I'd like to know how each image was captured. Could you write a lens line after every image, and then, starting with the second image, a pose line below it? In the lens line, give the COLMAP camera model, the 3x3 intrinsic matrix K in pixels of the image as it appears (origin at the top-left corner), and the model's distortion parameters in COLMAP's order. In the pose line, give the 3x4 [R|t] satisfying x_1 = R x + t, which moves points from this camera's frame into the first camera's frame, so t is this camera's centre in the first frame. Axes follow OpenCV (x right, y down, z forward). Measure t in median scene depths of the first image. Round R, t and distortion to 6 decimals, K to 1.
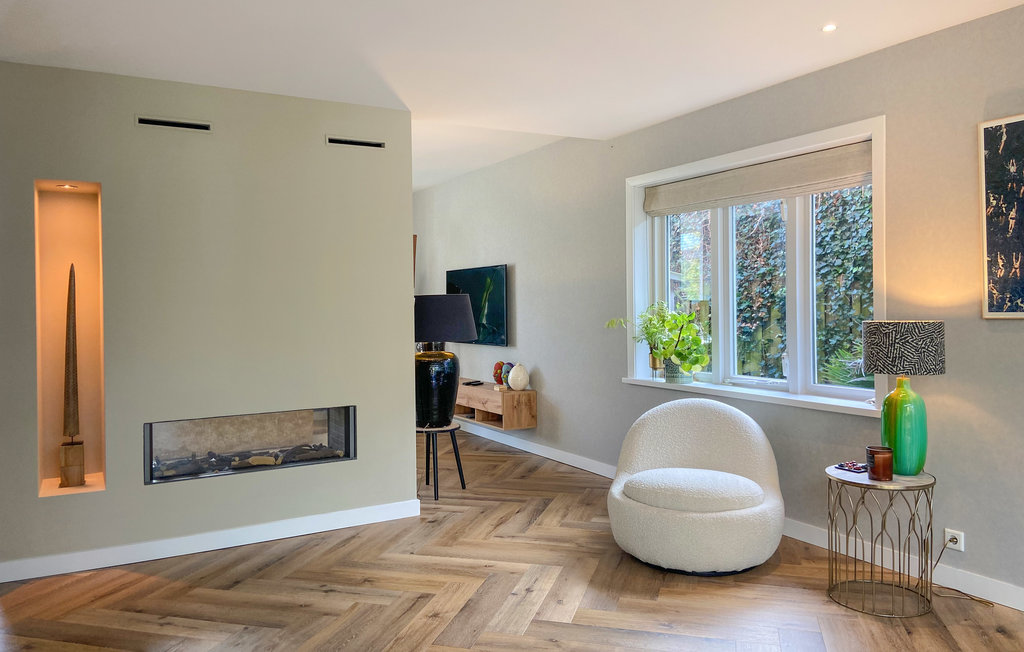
lens RADIAL K [[780.5, 0, 525.6], [0, 780.5, 334.6], [0, 0, 1]] dist [0.154331, -0.239066]
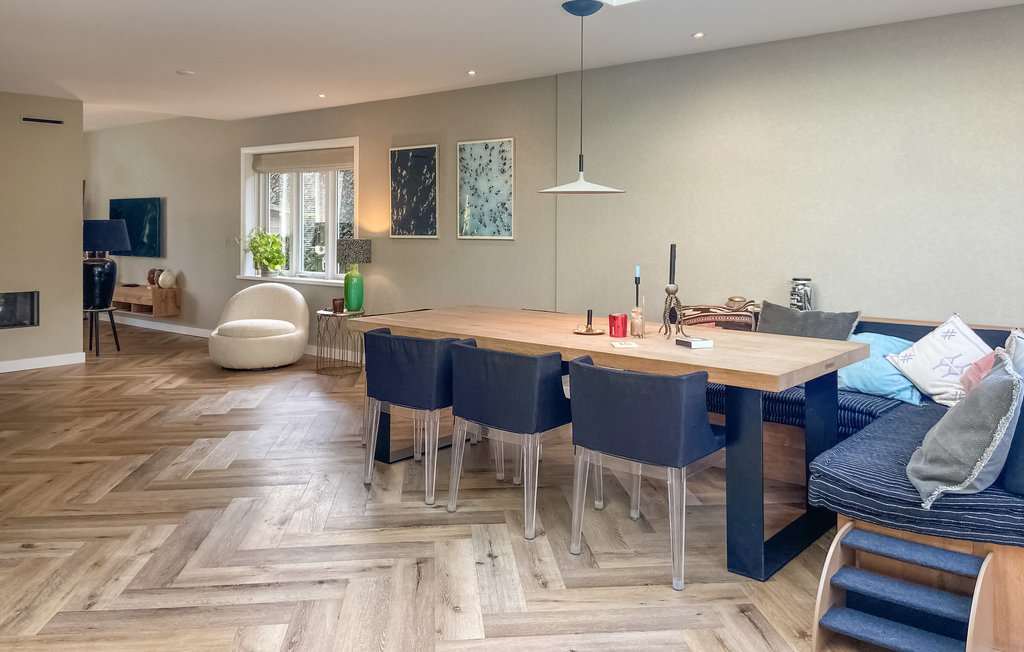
lens RADIAL K [[792.3, 0, 516.2], [0, 792.3, 242.6], [0, 0, 1]] dist [0.163210, -0.219146]
pose [[0.937133, 0.012124, 0.348761, 0.093376], [-0.004040, 0.999706, -0.023898, 0.028413], [-0.348949, 0.020987, 0.936907, -0.763601]]
